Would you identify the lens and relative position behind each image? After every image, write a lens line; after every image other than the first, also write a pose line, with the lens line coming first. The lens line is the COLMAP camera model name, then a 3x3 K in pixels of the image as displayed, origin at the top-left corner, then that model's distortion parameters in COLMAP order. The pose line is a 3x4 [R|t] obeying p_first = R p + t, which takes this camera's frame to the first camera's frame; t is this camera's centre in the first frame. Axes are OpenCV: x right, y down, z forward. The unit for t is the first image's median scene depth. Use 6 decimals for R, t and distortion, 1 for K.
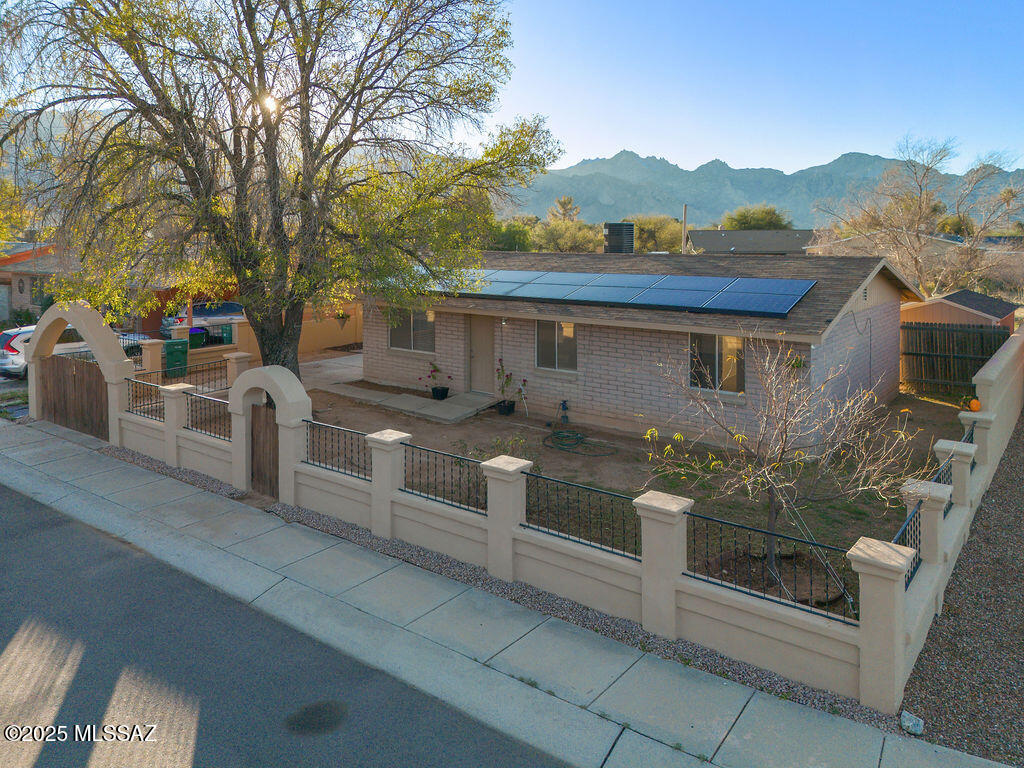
lens RADIAL K [[731.6, 0, 513.8], [0, 731.6, 328.0], [0, 0, 1]] dist [0.064921, -0.058674]
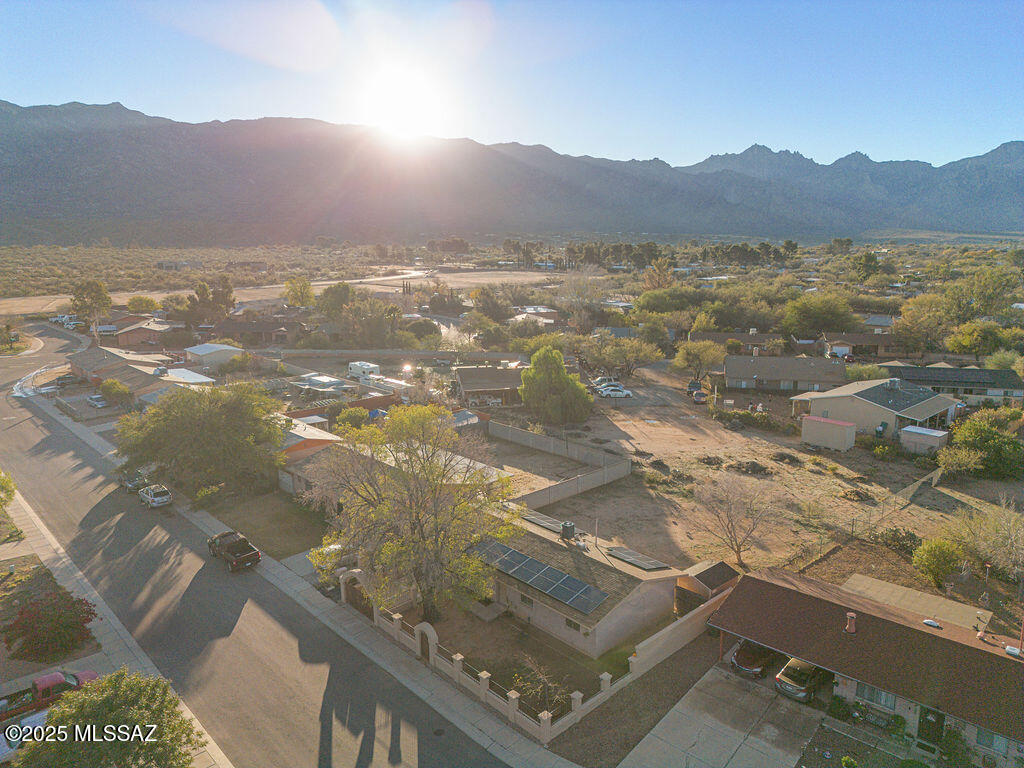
lens RADIAL K [[730.3, 0, 510.1], [0, 730.3, 356.5], [0, 0, 1]] dist [0.061078, -0.045653]
pose [[0.983902, 0.026182, -0.176779, 0.500834], [-0.014114, 0.997504, 0.069182, -1.148997], [0.178149, -0.065573, 0.981816, -1.778995]]
